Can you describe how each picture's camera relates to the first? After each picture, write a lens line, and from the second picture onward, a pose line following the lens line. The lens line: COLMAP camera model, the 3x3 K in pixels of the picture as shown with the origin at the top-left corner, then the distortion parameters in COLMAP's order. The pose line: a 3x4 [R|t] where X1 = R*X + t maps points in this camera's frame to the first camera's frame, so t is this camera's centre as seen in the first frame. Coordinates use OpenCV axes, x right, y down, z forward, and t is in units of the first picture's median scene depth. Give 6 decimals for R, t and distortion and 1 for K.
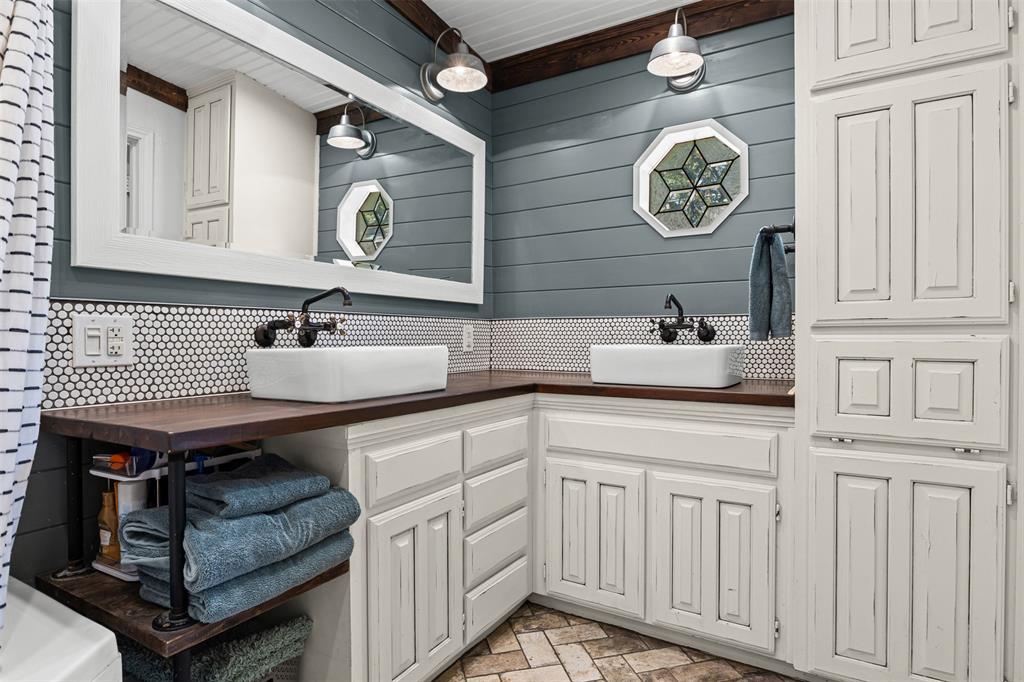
lens RADIAL K [[541.7, 0, 510.3], [0, 541.7, 342.2], [0, 0, 1]] dist [-0.007103, -0.001049]
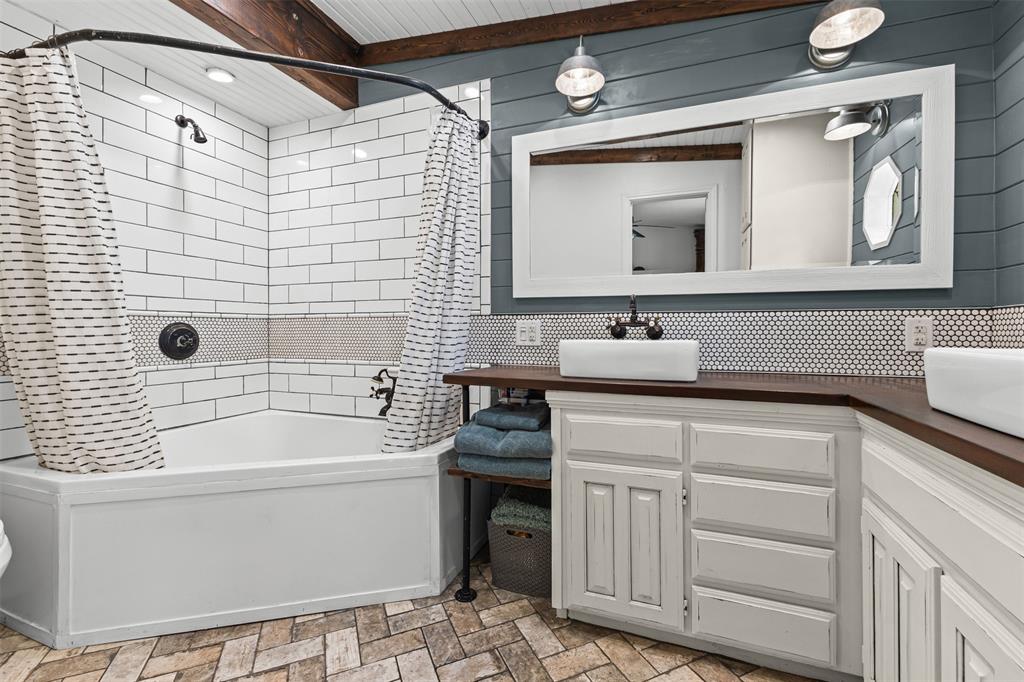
lens RADIAL K [[441.6, 0, 512.5], [0, 441.6, 330.6], [0, 0, 1]] dist [-0.000875, -0.000649]
pose [[0.187756, 0.000497, -0.982215, 0.746484], [-0.012684, 0.999918, -0.001918, -0.007822], [0.982134, 0.012819, 0.187747, 0.560008]]
